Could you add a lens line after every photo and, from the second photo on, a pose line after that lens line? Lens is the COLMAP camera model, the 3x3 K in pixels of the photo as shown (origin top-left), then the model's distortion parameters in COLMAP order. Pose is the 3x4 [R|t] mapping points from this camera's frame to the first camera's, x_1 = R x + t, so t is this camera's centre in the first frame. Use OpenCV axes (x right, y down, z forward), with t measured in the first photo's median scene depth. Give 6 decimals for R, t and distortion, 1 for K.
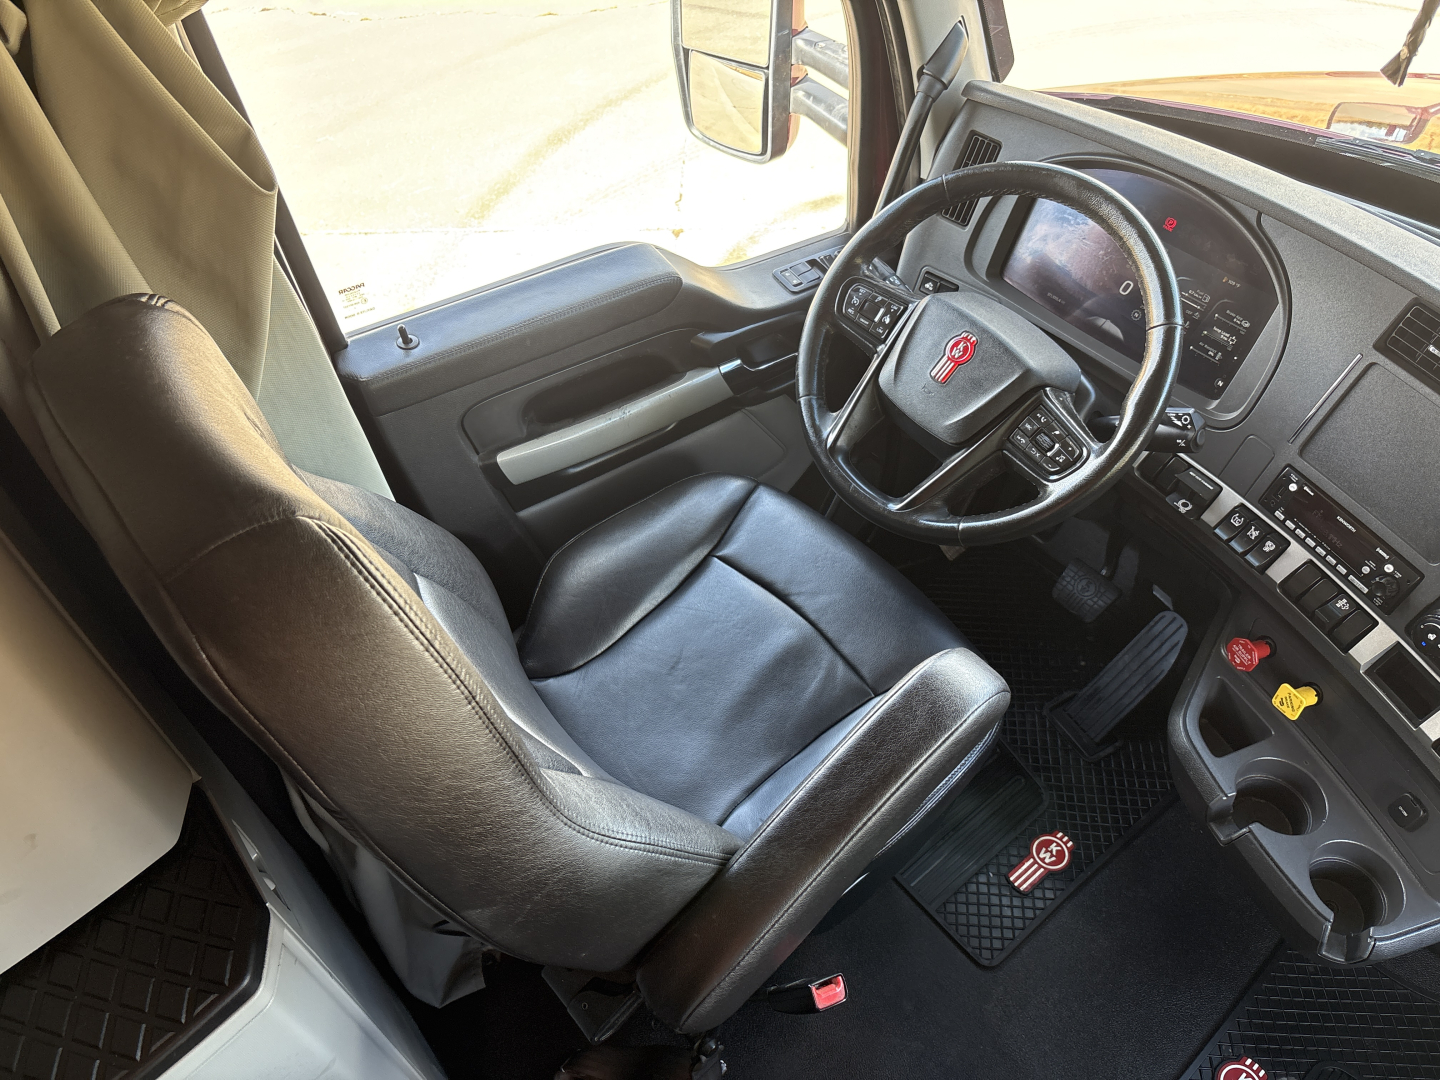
lens RADIAL K [[1091.4, 0, 721.1], [0, 1091.4, 543.4], [0, 0, 1]] dist [0.057284, -0.067455]
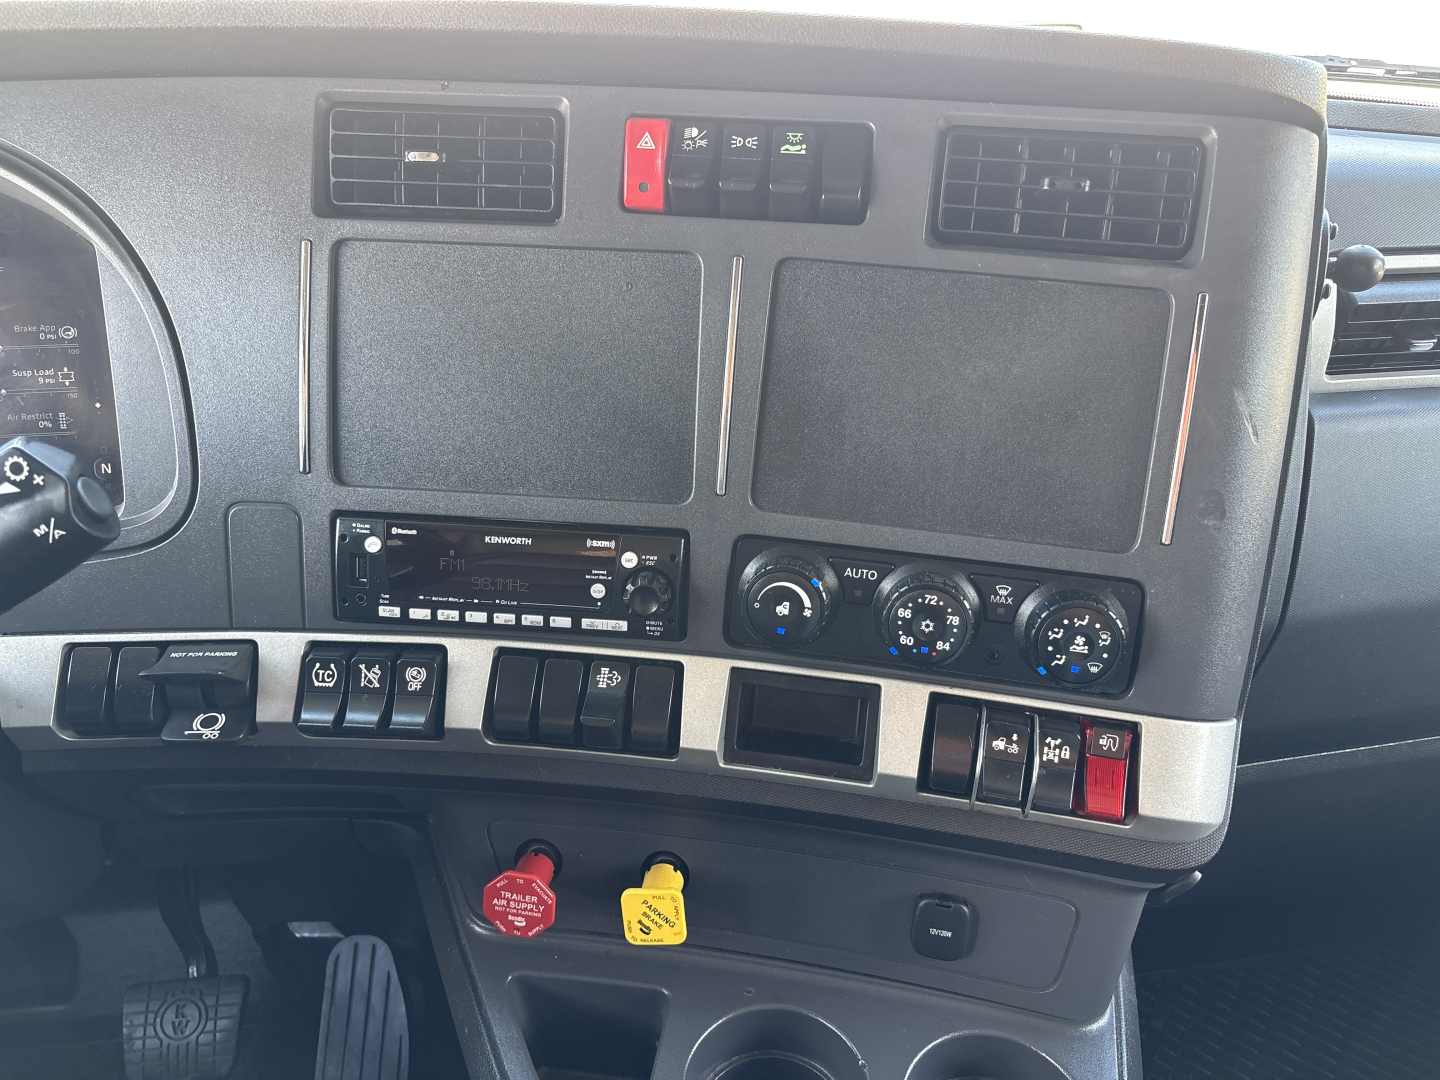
lens RADIAL K [[1082.5, 0, 720.0], [0, 1082.5, 540.0], [0, 0, 1]] dist [0.043512, -0.070778]
pose [[0.517134, -0.408985, 0.751867, 0.248673], [0.629450, 0.776973, -0.010293, 0.042086], [-0.579970, 0.478585, 0.659235, 0.604790]]
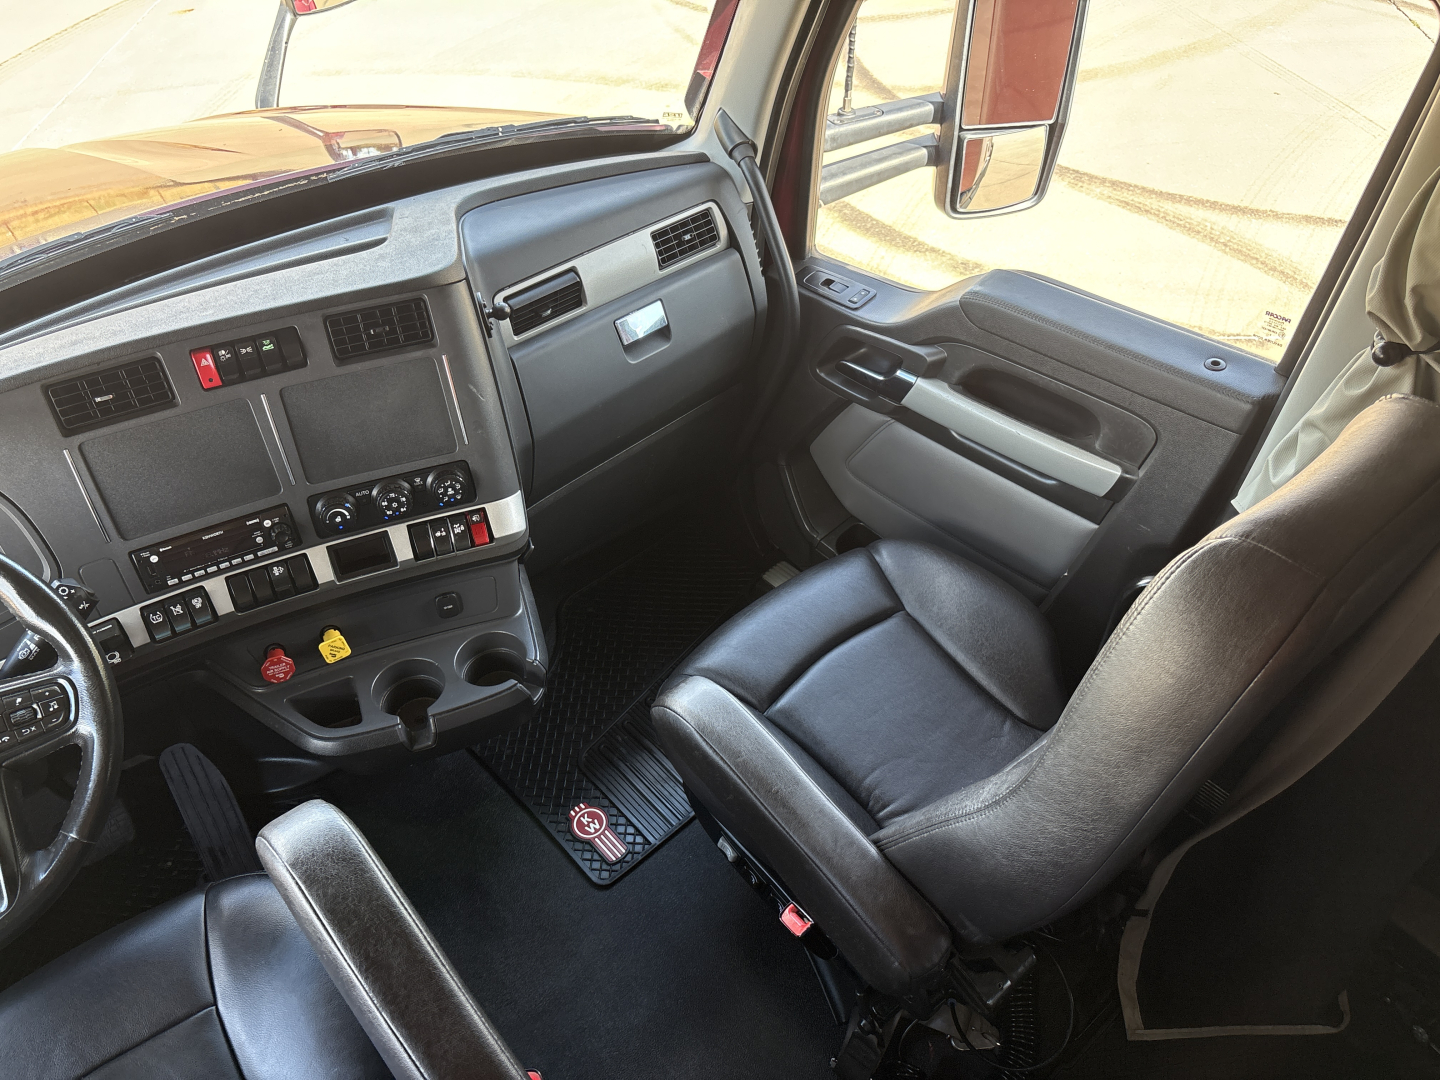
lens RADIAL K [[1099.4, 0, 717.9], [0, 1099.4, 544.7], [0, 0, 1]] dist [-0.001036, -0.004829]
pose [[0.000600, -0.696748, 0.717316, -0.228132], [0.768539, 0.459262, 0.445450, -0.109568], [-0.639802, 0.551018, 0.535754, 0.074157]]
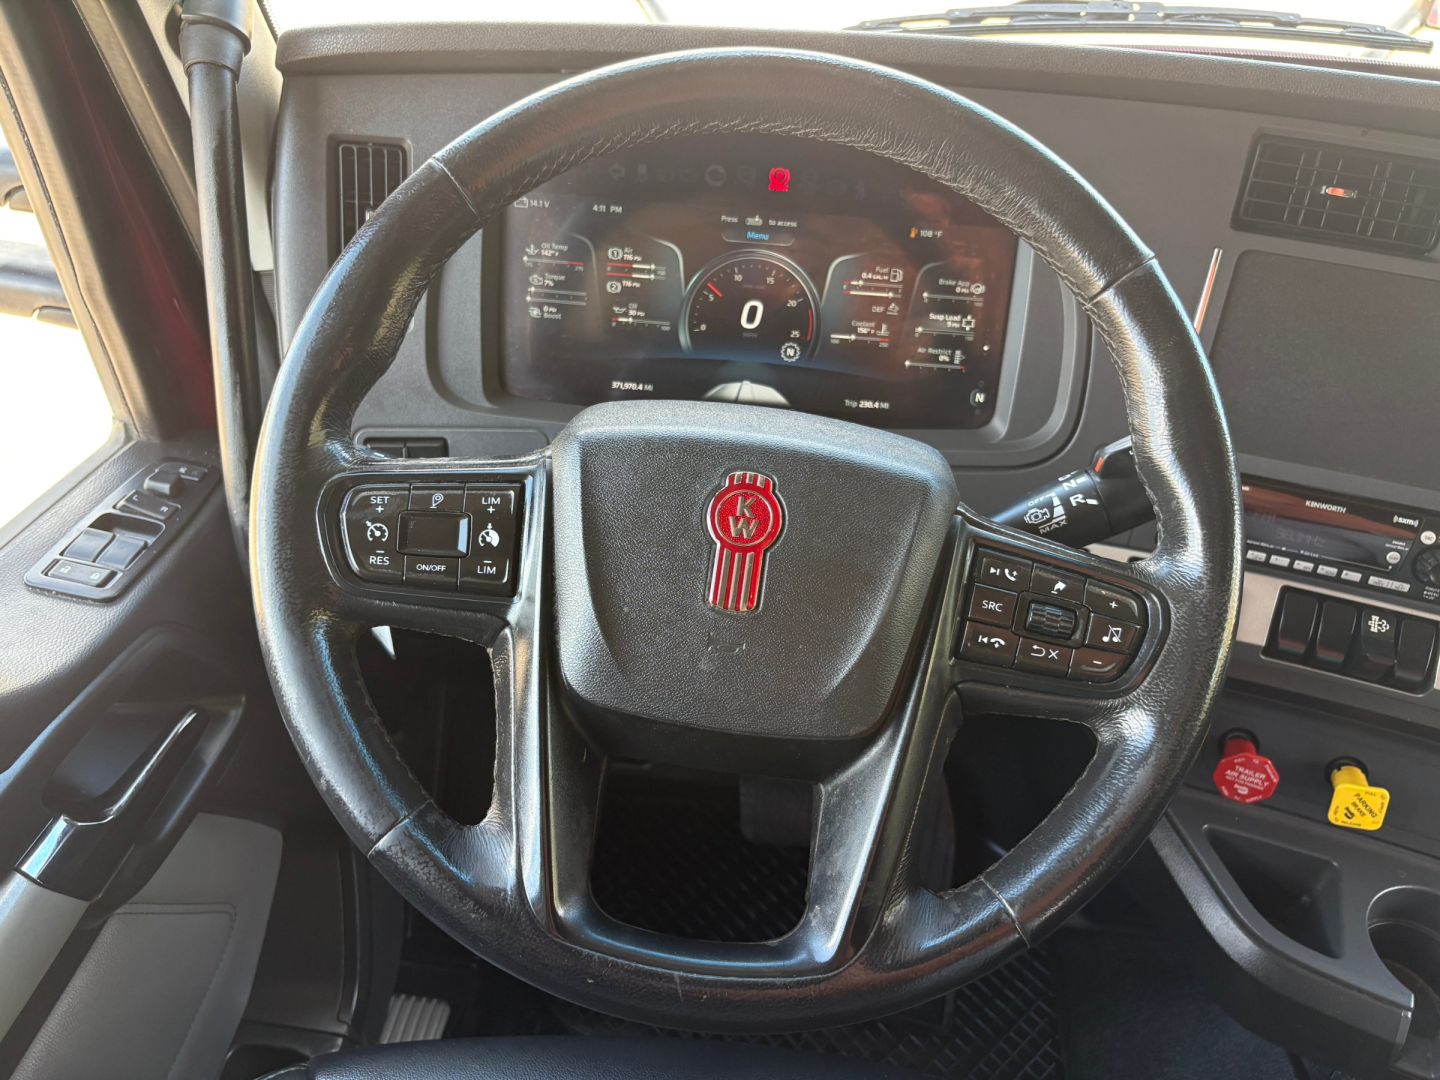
lens RADIAL K [[1099.4, 0, 717.9], [0, 1099.4, 544.7], [0, 0, 1]] dist [-0.001036, -0.004829]
pose [[0.677618, -0.423328, 0.601355, -0.020748], [0.510021, 0.859623, 0.030437, -0.175204], [-0.529824, 0.286079, 0.798402, 0.667100]]
